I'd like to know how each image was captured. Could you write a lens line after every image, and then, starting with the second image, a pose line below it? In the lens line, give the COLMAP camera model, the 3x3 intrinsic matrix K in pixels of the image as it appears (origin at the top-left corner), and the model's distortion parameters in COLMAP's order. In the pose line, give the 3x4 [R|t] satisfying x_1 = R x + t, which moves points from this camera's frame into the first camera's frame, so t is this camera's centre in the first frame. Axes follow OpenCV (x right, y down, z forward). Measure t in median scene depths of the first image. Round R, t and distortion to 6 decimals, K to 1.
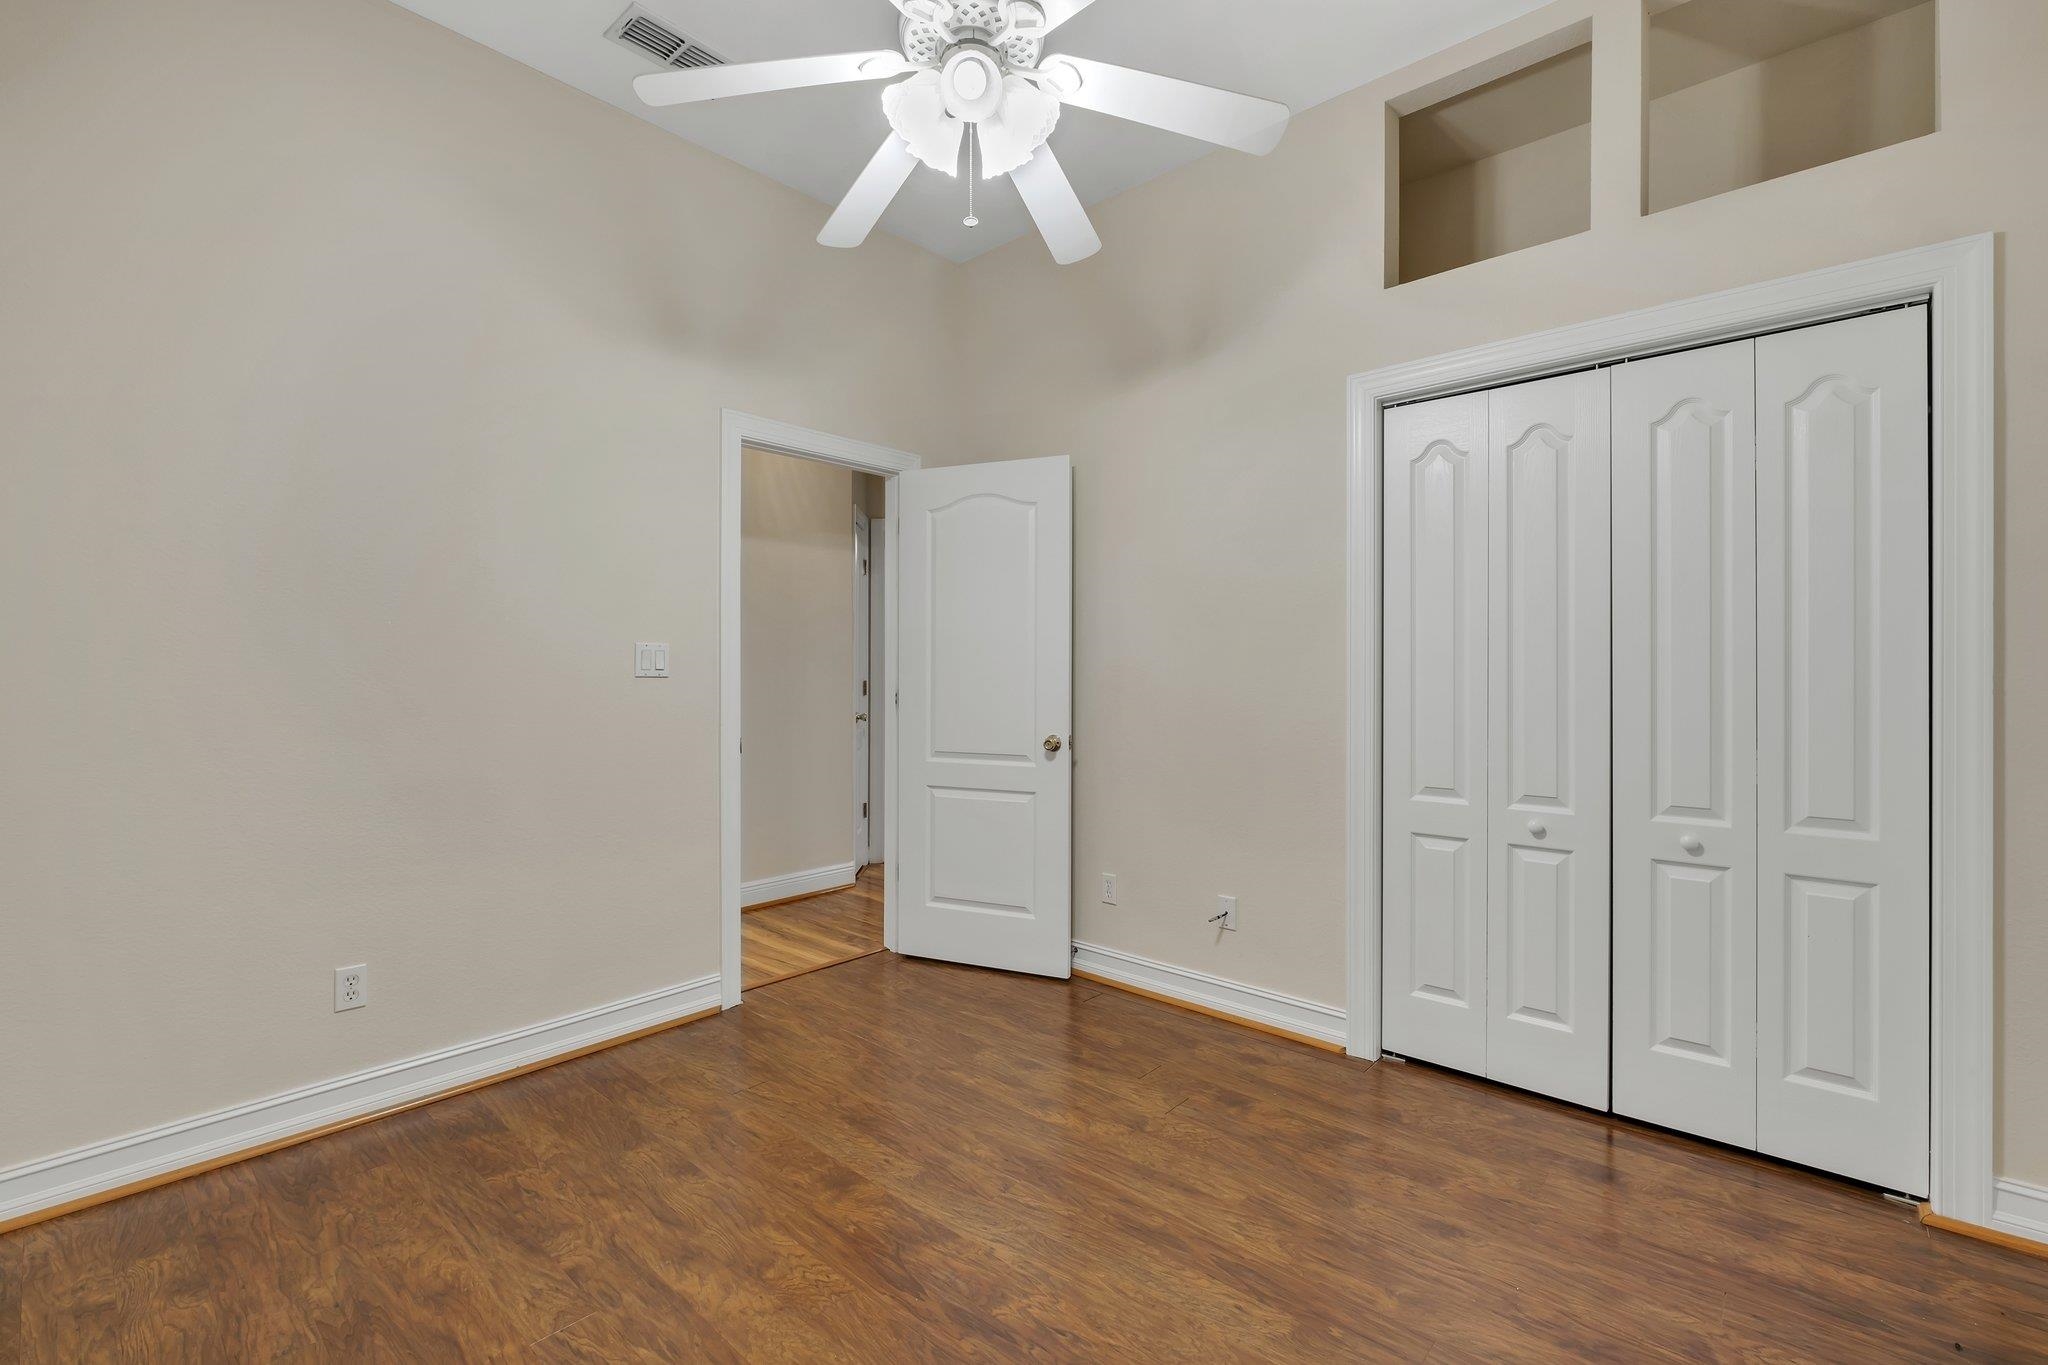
lens RADIAL K [[903.1, 0, 1017.6], [0, 903.1, 681.4], [0, 0, 1]] dist [-0.006799, 0.000469]
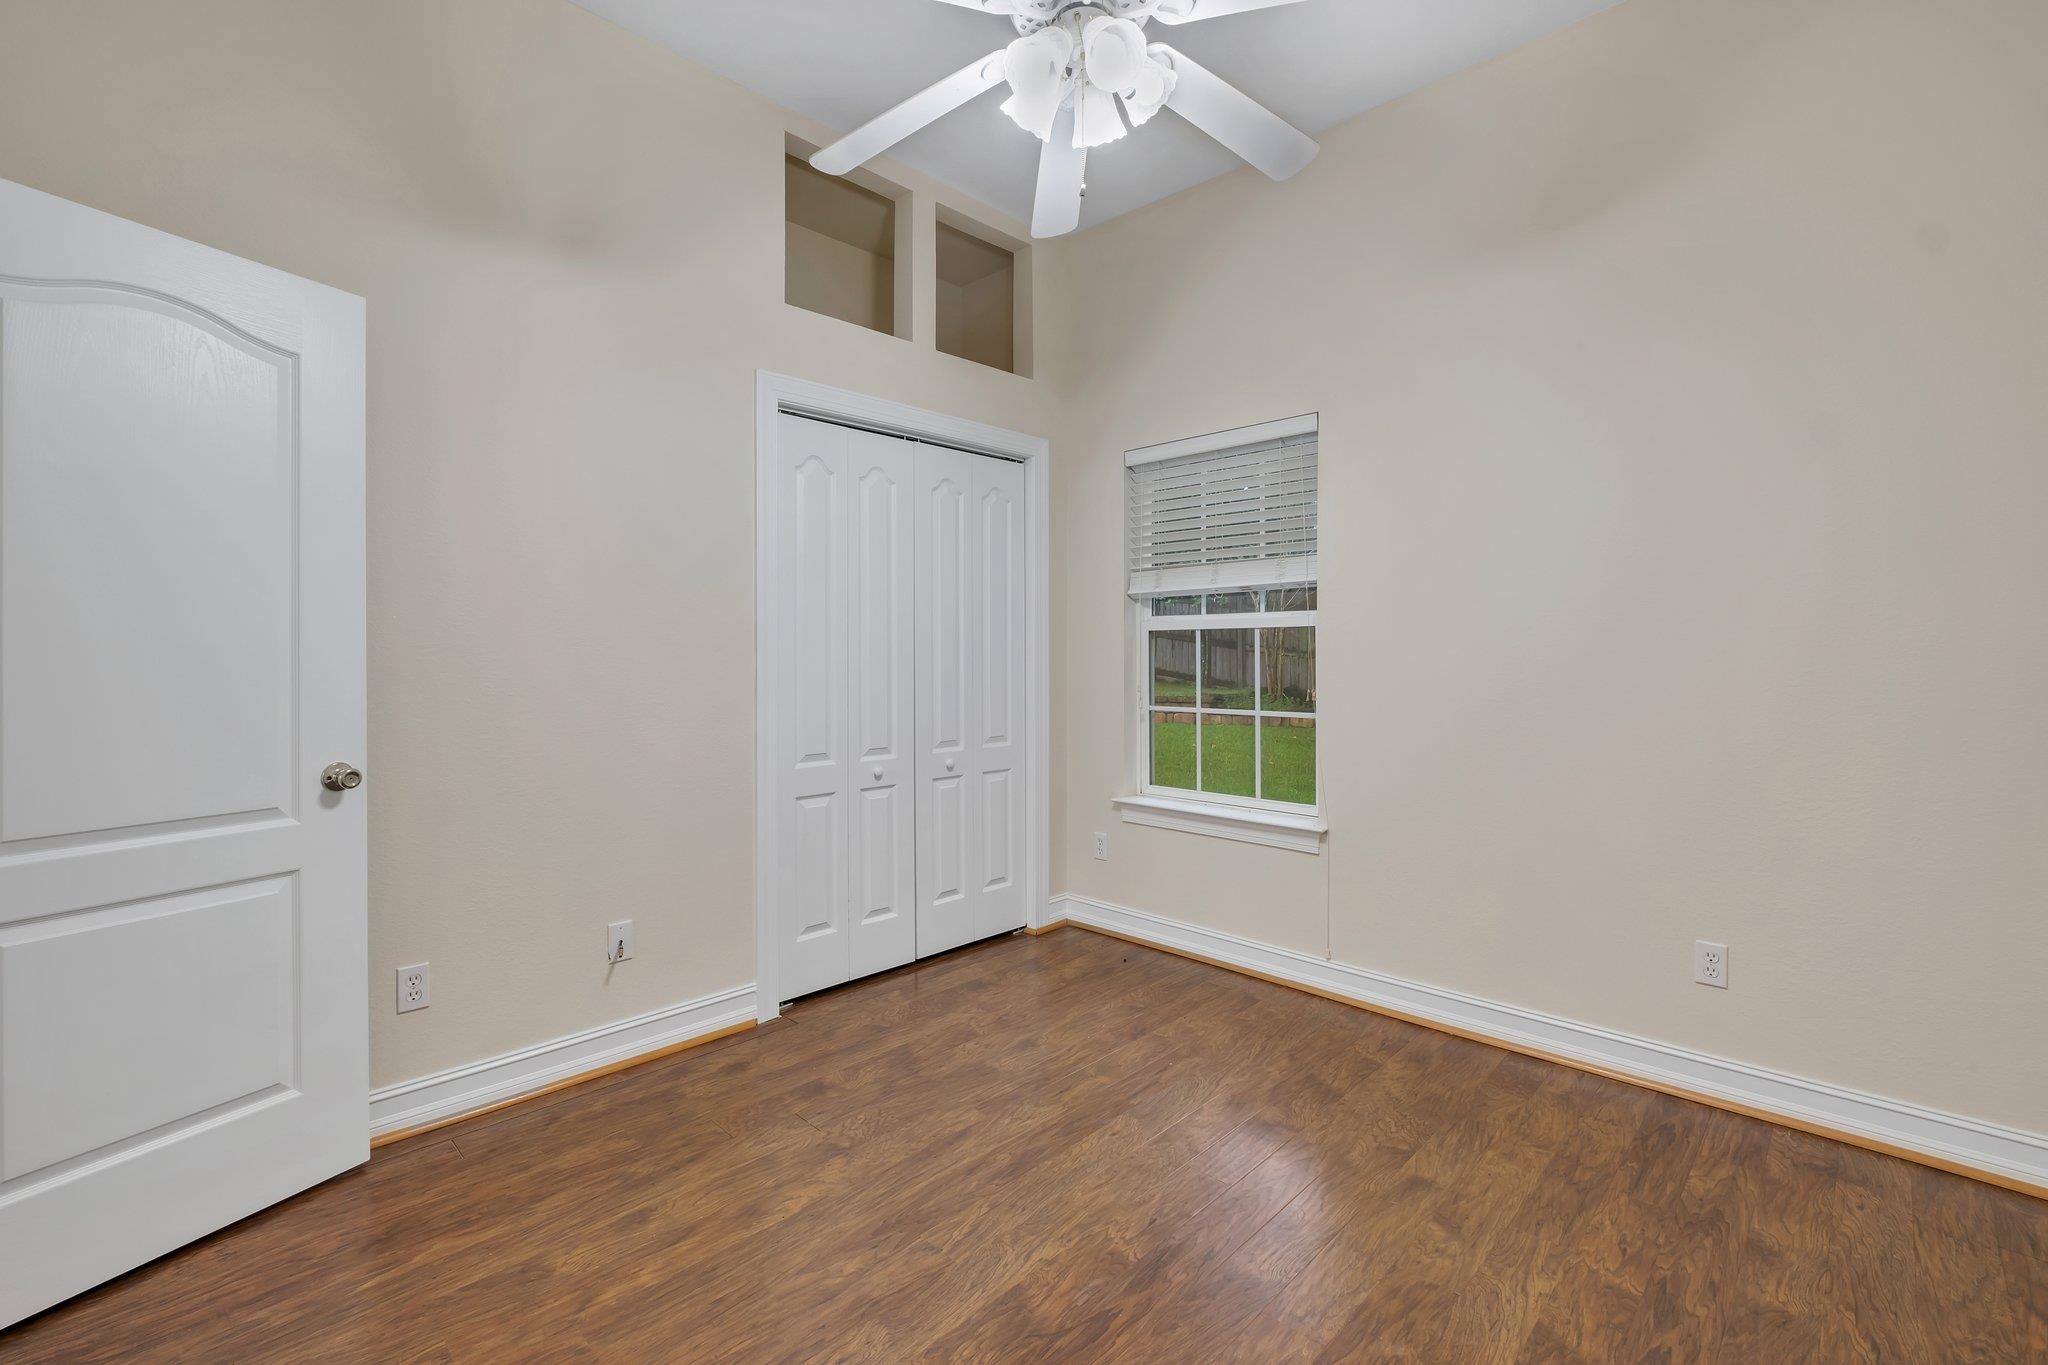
lens RADIAL K [[903.1, 0, 1026.4], [0, 903.1, 667.3], [0, 0, 1]] dist [-0.006799, 0.000469]
pose [[0.019845, -0.016330, 0.999670, -0.915761], [0.007252, 0.999843, 0.016189, -0.014769], [-0.999777, 0.006928, 0.019960, 0.930688]]
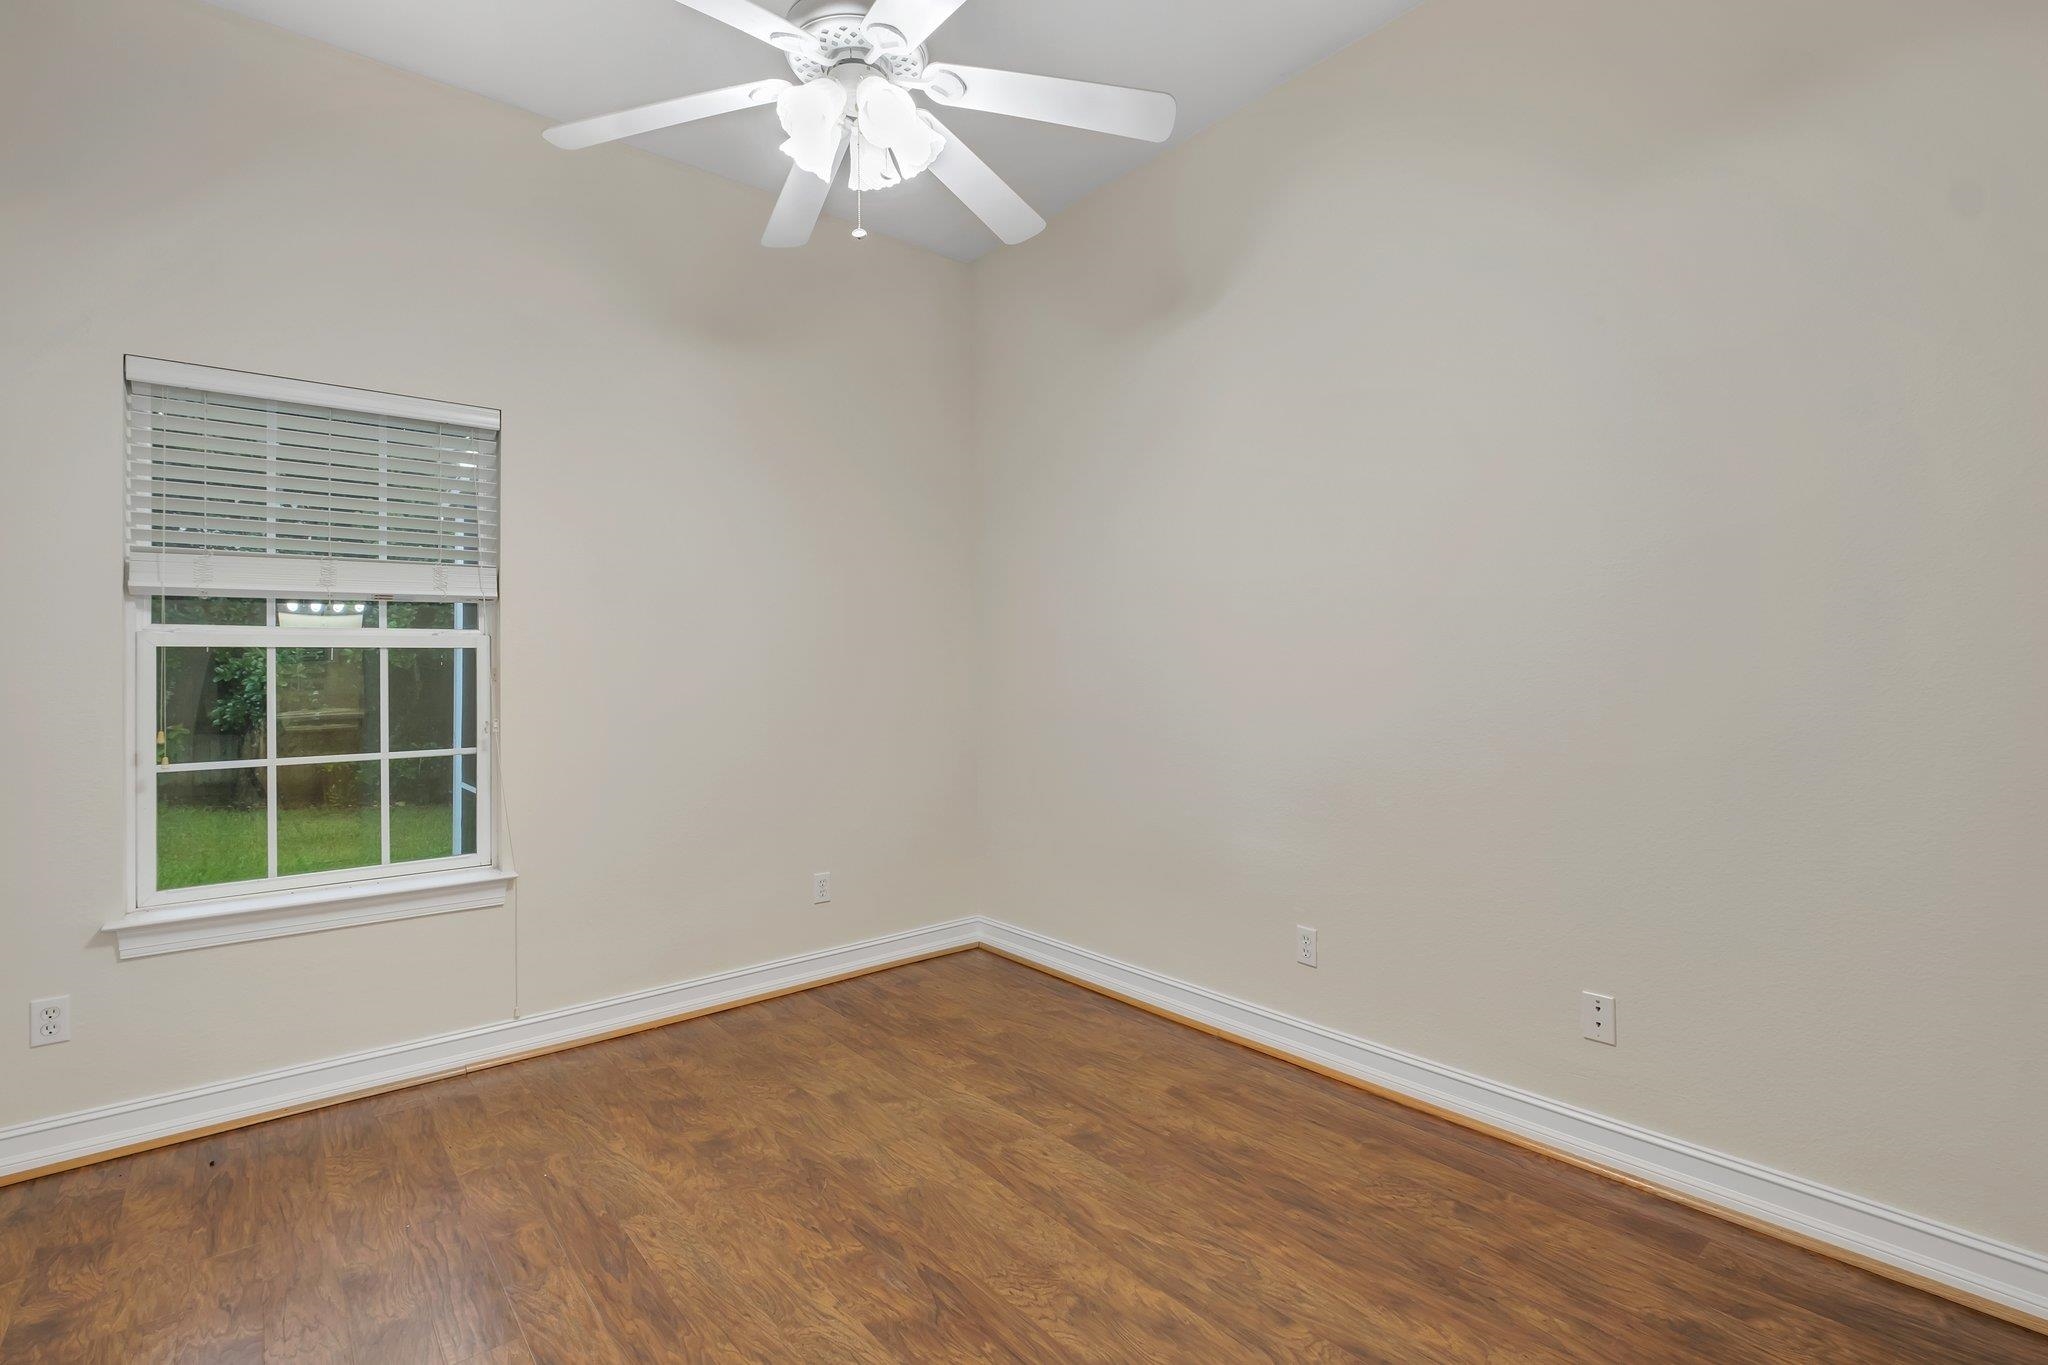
lens RADIAL K [[903.1, 0, 1058.2], [0, 903.1, 671.9], [0, 0, 1]] dist [-0.006799, 0.000469]
pose [[-0.995127, 0.010999, 0.097982, -0.328444], [0.011321, 0.999932, 0.002729, -0.015079], [-0.097945, 0.003825, -0.995184, 1.770331]]
